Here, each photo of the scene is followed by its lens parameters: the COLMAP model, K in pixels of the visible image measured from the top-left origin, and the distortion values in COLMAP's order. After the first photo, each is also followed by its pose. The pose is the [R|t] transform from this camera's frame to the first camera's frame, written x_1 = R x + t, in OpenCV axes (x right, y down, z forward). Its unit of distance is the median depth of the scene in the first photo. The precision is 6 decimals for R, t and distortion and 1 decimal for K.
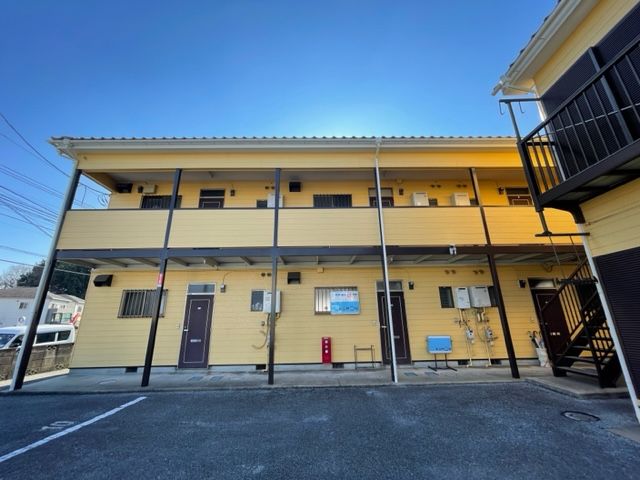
lens RADIAL K [[259.8, 0, 320.0], [0, 259.8, 240.0], [0, 0, 1]] dist [-0.003195, 0.000074]
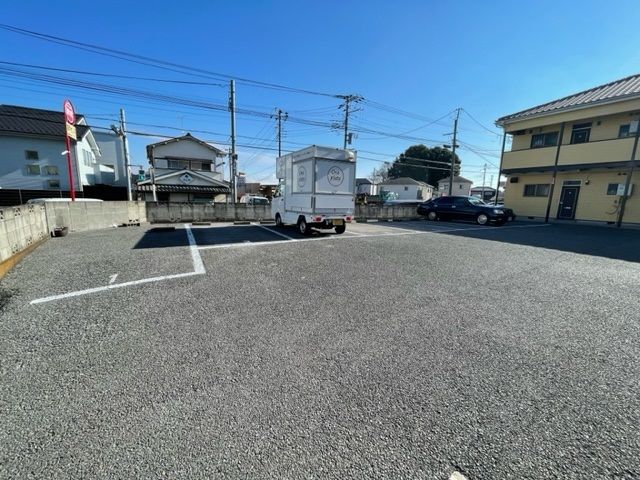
lens RADIAL K [[259.8, 0, 320.0], [0, 259.8, 240.0], [0, 0, 1]] dist [-0.003195, 0.000074]
pose [[0.505670, 0.167390, -0.846333, 0.316440], [0.213892, 0.926045, 0.310952, -0.441831], [0.835792, -0.338263, 0.432469, -1.626780]]
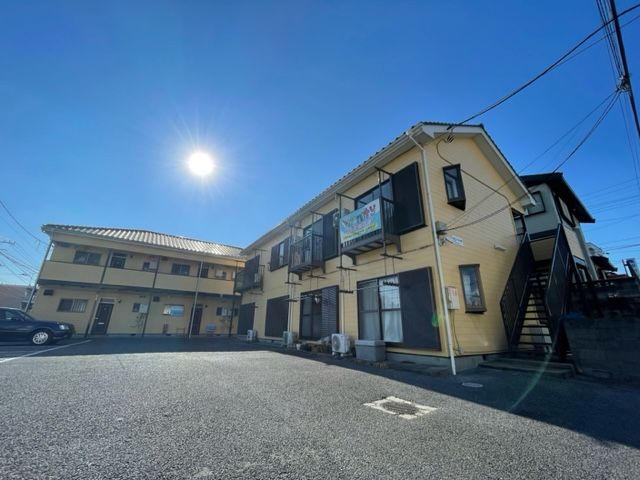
lens RADIAL K [[259.8, 0, 320.0], [0, 259.8, 240.0], [0, 0, 1]] dist [-0.003195, 0.000074]
pose [[0.832177, 0.203659, 0.515757, -0.194980], [-0.183917, 0.978834, -0.089764, -0.475770], [-0.523122, -0.020157, 0.852020, -1.912853]]
